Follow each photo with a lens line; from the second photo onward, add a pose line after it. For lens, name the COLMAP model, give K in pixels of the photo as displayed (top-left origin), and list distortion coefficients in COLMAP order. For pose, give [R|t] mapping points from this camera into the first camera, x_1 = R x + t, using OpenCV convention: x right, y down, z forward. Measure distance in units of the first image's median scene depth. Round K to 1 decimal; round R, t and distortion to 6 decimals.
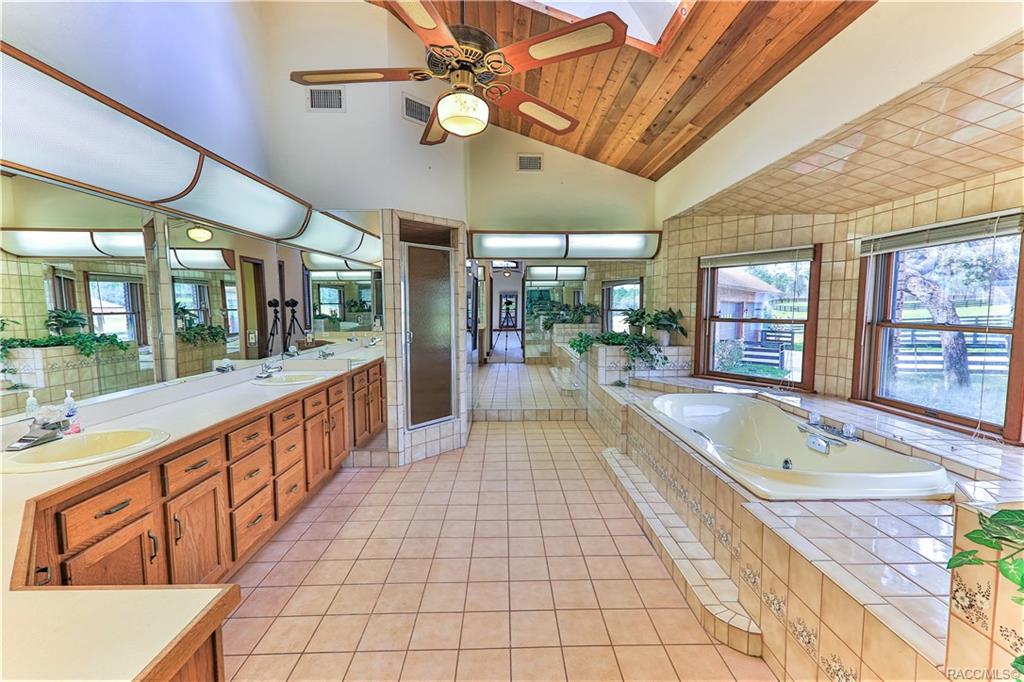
lens RADIAL K [[435.0, 0, 512.0], [0, 435.0, 341.0], [0, 0, 1]] dist [0.170396, -0.000002]
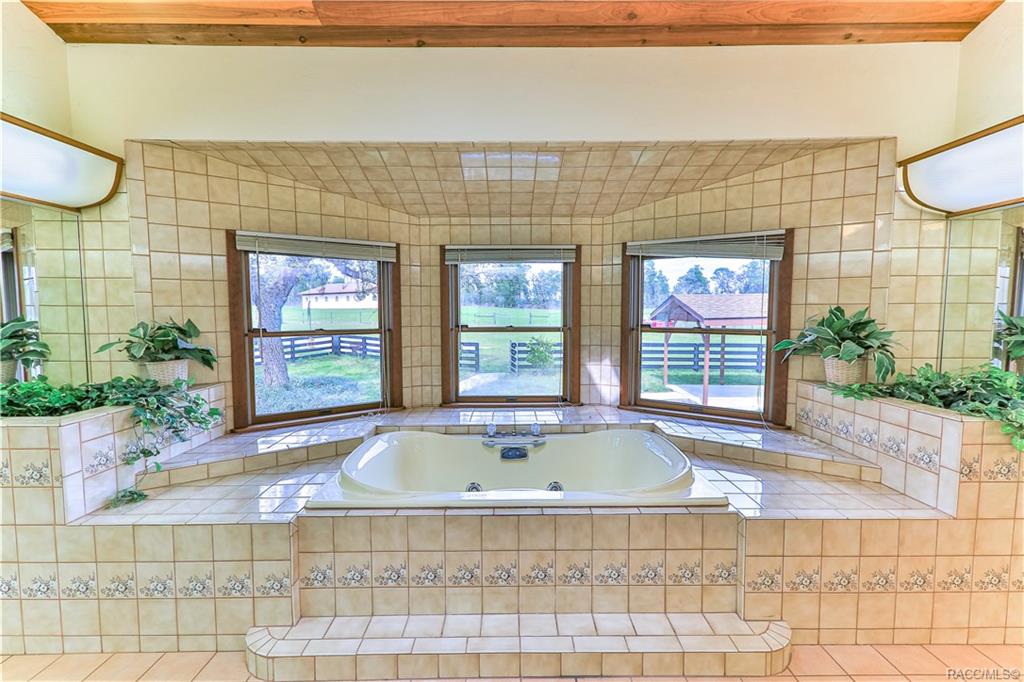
lens RADIAL K [[457.6, 0, 512.0], [0, 457.6, 341.0], [0, 0, 1]] dist [0.018662, 0.000078]
pose [[0.022928, -0.062843, 0.997760, -0.227838], [0.092818, 0.993846, 0.060464, -0.054372], [-0.995419, 0.091224, 0.028620, 0.771399]]
